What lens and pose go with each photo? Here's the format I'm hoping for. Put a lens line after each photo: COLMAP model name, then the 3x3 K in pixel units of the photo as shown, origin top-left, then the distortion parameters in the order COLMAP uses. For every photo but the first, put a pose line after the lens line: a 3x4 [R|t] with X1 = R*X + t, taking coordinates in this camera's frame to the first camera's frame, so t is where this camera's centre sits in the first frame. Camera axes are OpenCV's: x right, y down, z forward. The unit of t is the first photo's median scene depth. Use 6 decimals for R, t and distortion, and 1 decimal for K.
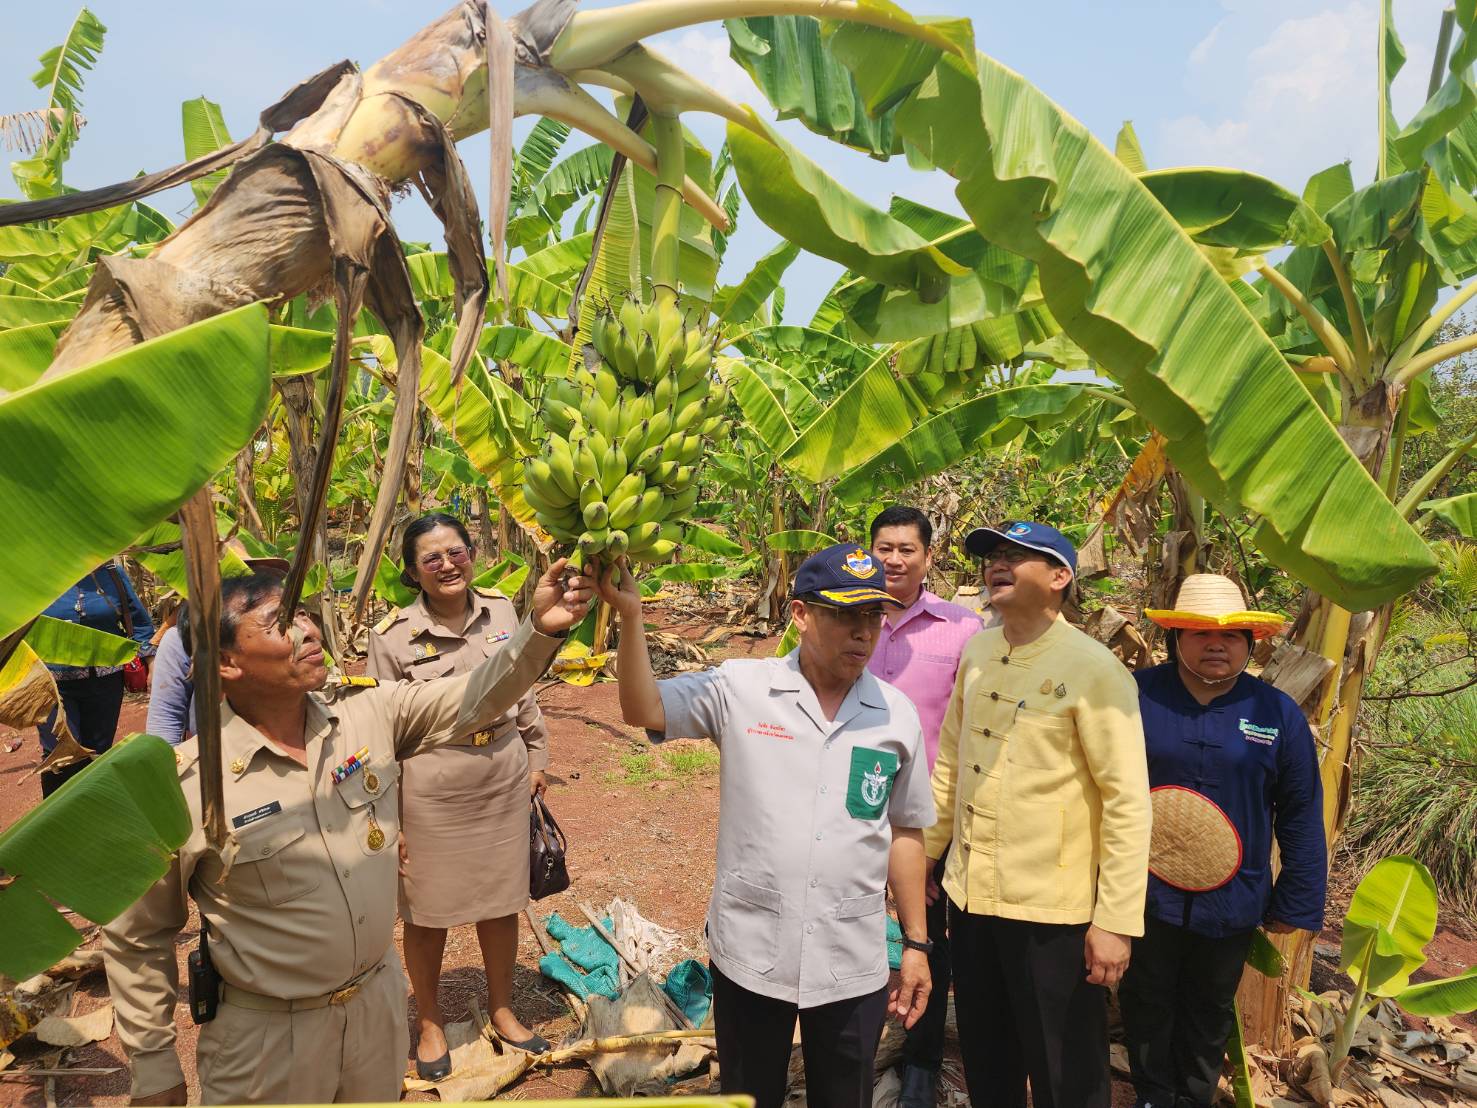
lens RADIAL K [[1091.0, 0, 738.5], [0, 1091.0, 554.0], [0, 0, 1]] dist [0.042004, -0.000899]
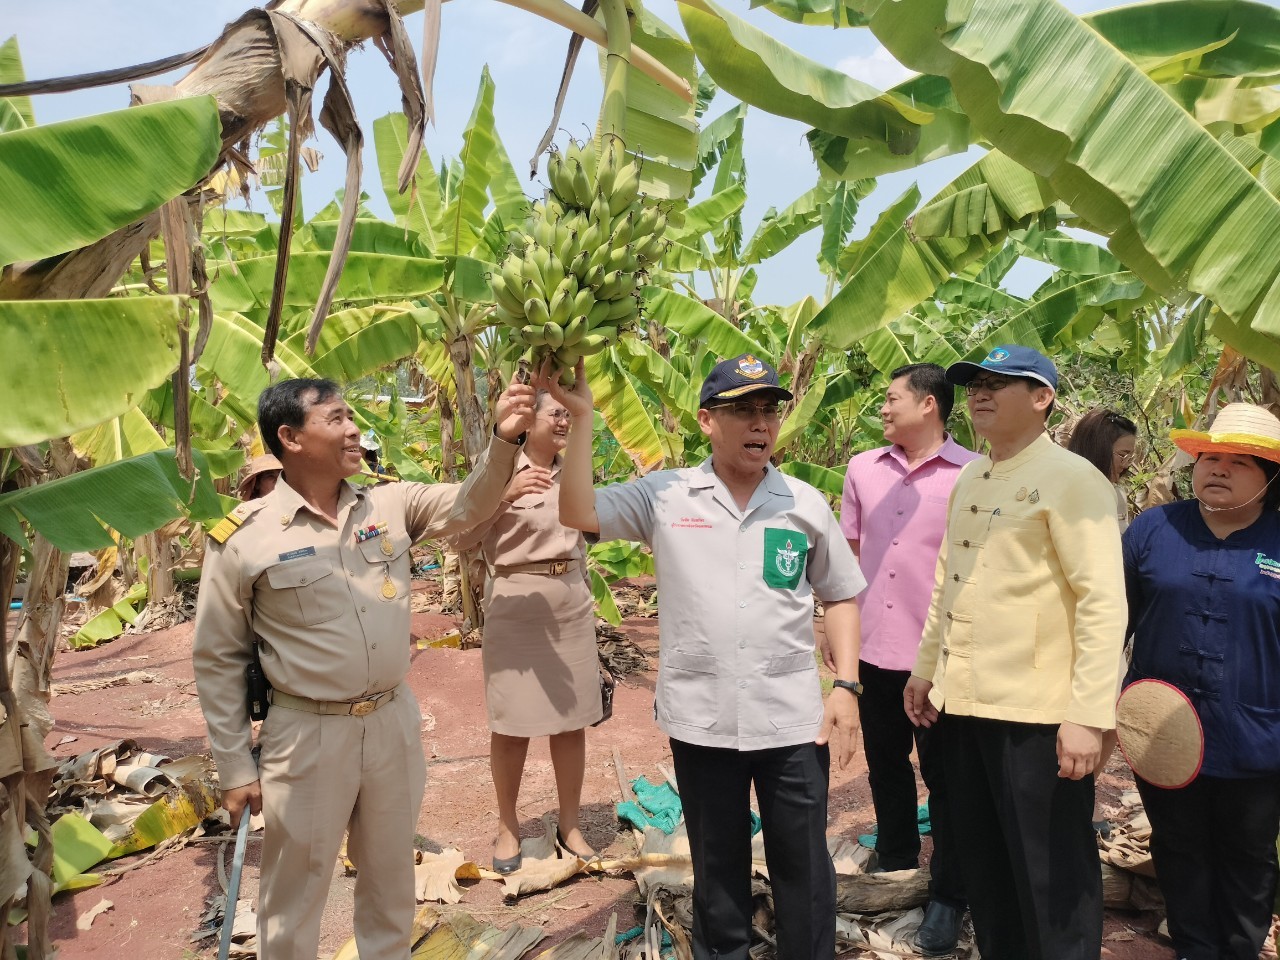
lens RADIAL K [[1065.4, 0, 640.0], [0, 1065.4, 480.0], [0, 0, 1]] dist [-0.001711, -0.008954]
pose [[0.955344, -0.034748, -0.293446, 0.253104], [0.009786, 0.996238, -0.086111, 0.204589], [0.295334, 0.079394, 0.952090, -0.064653]]
